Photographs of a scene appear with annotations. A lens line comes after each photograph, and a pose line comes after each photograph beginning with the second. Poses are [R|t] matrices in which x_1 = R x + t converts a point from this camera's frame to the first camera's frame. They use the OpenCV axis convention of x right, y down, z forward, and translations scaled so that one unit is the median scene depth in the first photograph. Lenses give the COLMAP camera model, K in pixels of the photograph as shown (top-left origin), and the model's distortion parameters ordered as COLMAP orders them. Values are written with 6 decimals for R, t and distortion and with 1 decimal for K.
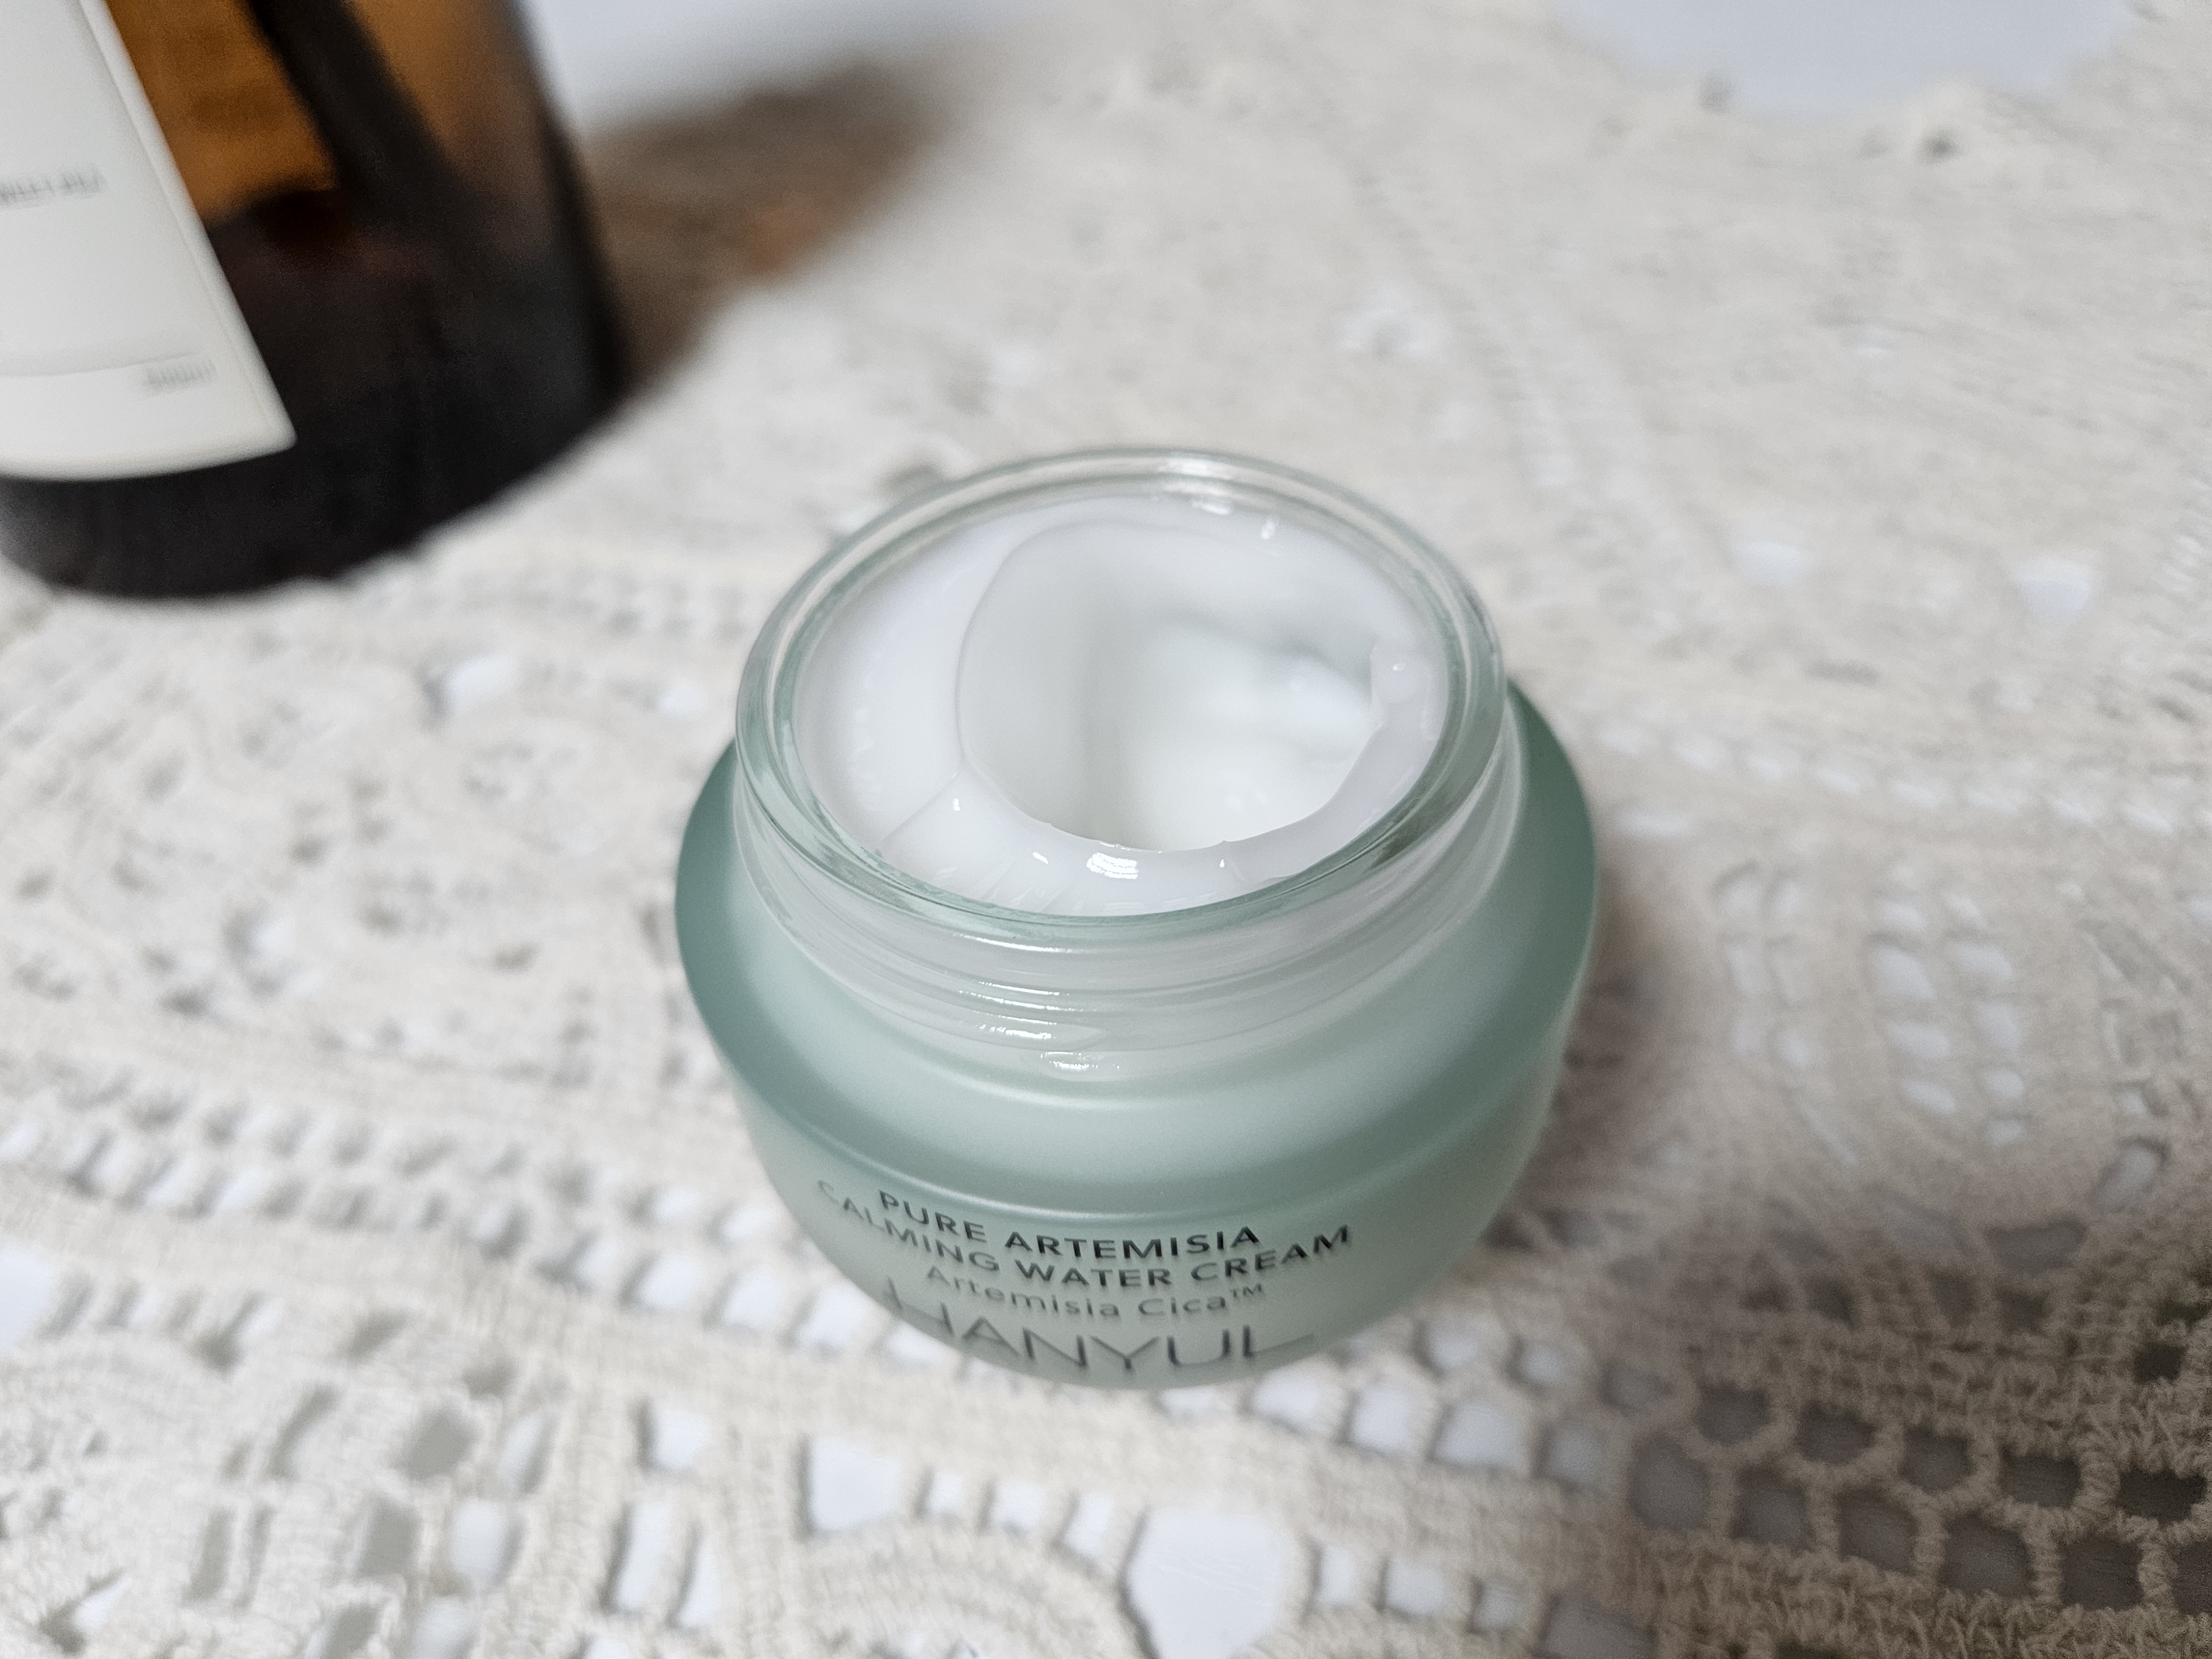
lens RADIAL K [[1664.6, 0, 1106.0], [0, 1664.6, 829.5], [0, 0, 1]] dist [0.024213, -0.033481]
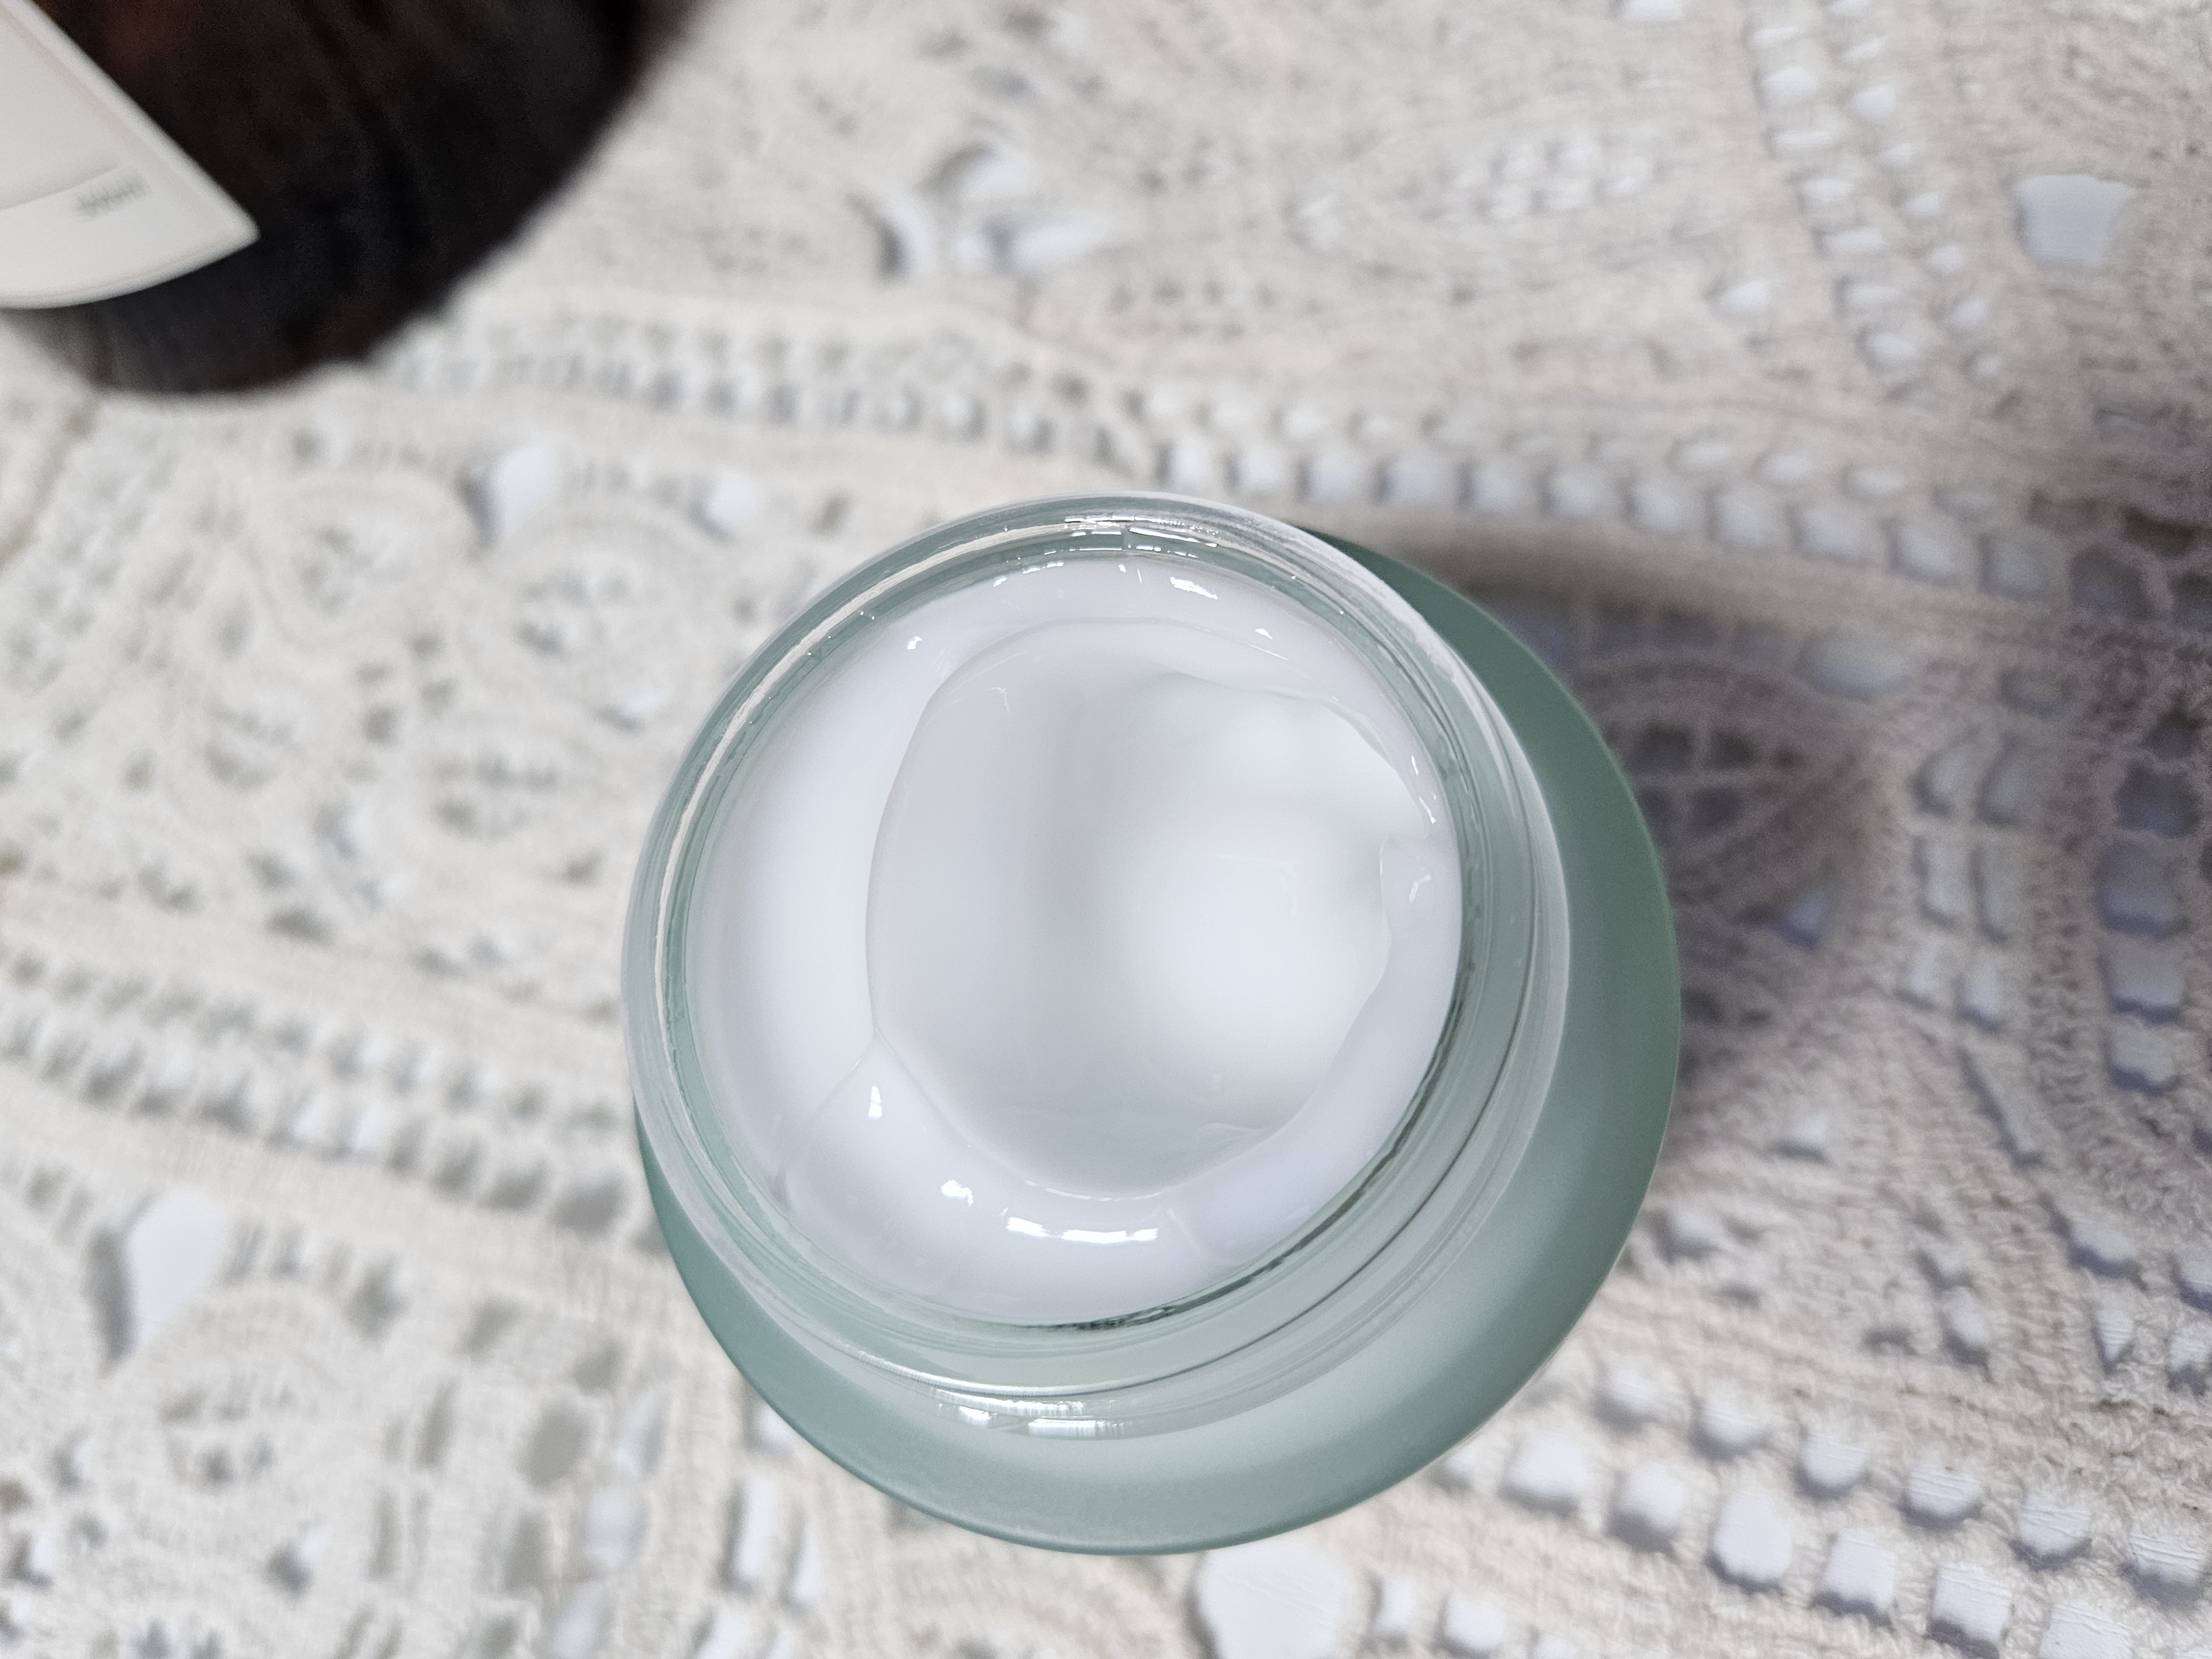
lens RADIAL K [[1688.7, 0, 1114.8], [0, 1688.7, 832.2], [0, 0, 1]] dist [0.003370, 0.001509]
pose [[0.984648, -0.026049, -0.172600, 0.143136], [0.091711, 0.918530, 0.384566, -0.357219], [0.148521, -0.394491, 0.906818, 0.206924]]
